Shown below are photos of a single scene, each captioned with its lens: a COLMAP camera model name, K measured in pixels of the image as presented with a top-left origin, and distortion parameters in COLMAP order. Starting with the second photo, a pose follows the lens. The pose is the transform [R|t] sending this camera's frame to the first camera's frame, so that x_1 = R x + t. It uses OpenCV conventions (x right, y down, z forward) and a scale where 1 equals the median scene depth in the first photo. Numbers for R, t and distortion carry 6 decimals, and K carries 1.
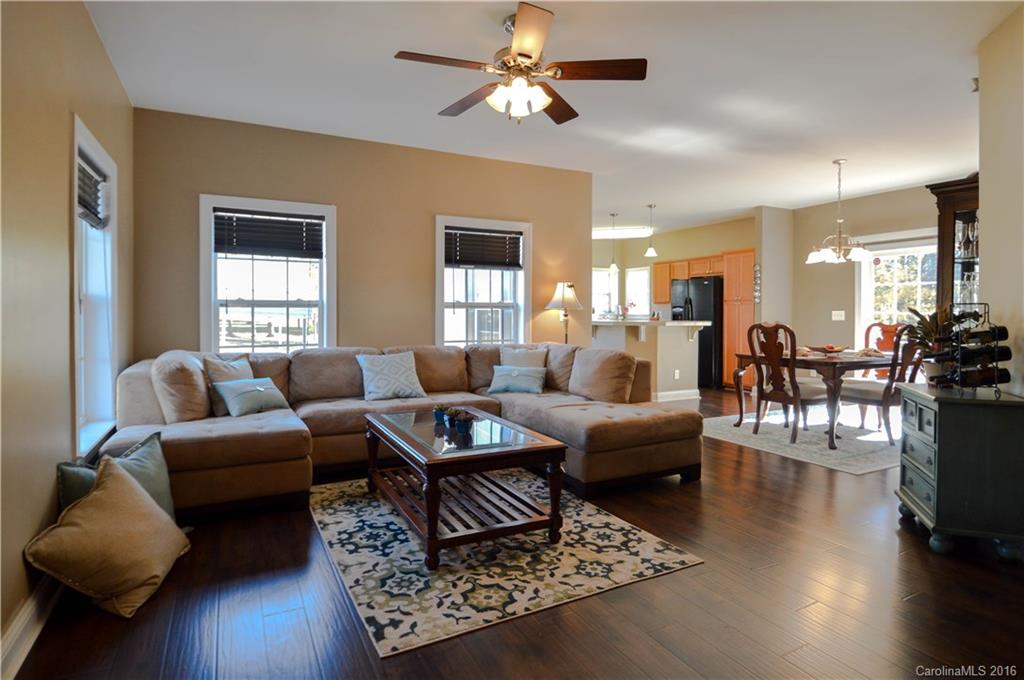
lens RADIAL K [[538.1, 0, 512.1], [0, 538.1, 336.7], [0, 0, 1]] dist [-0.016258, 0.000691]
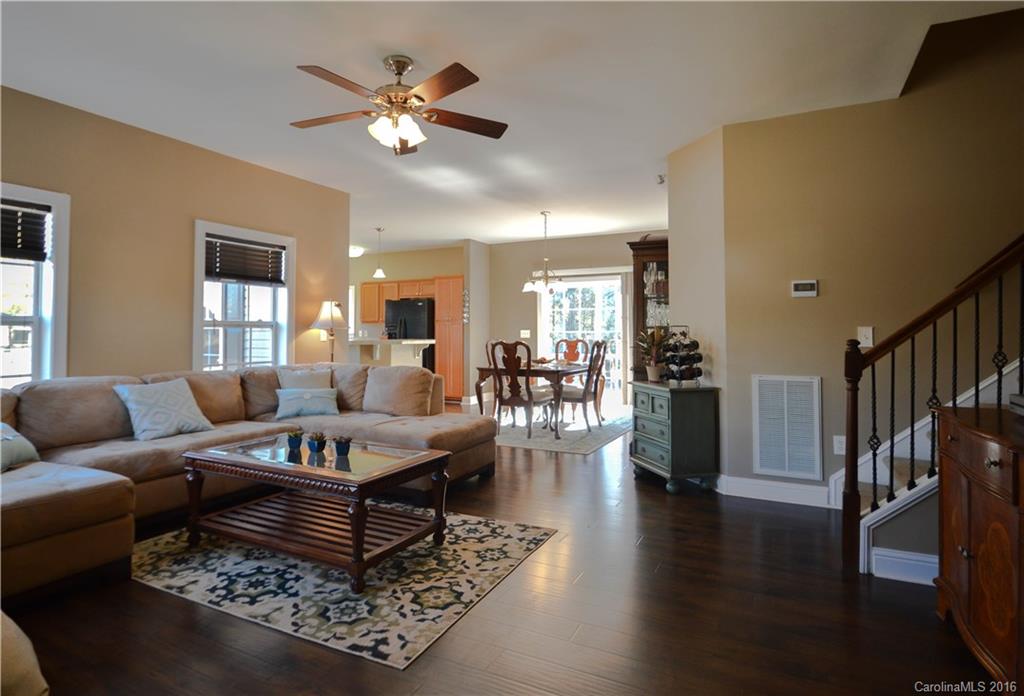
lens RADIAL K [[551.4, 0, 505.5], [0, 551.4, 329.4], [0, 0, 1]] dist [-0.005969, -0.002187]
pose [[0.815708, 0.001244, 0.578462, -0.272950], [0.027139, 0.998814, -0.040418, -0.000440], [-0.577826, 0.048668, 0.814707, -0.000954]]
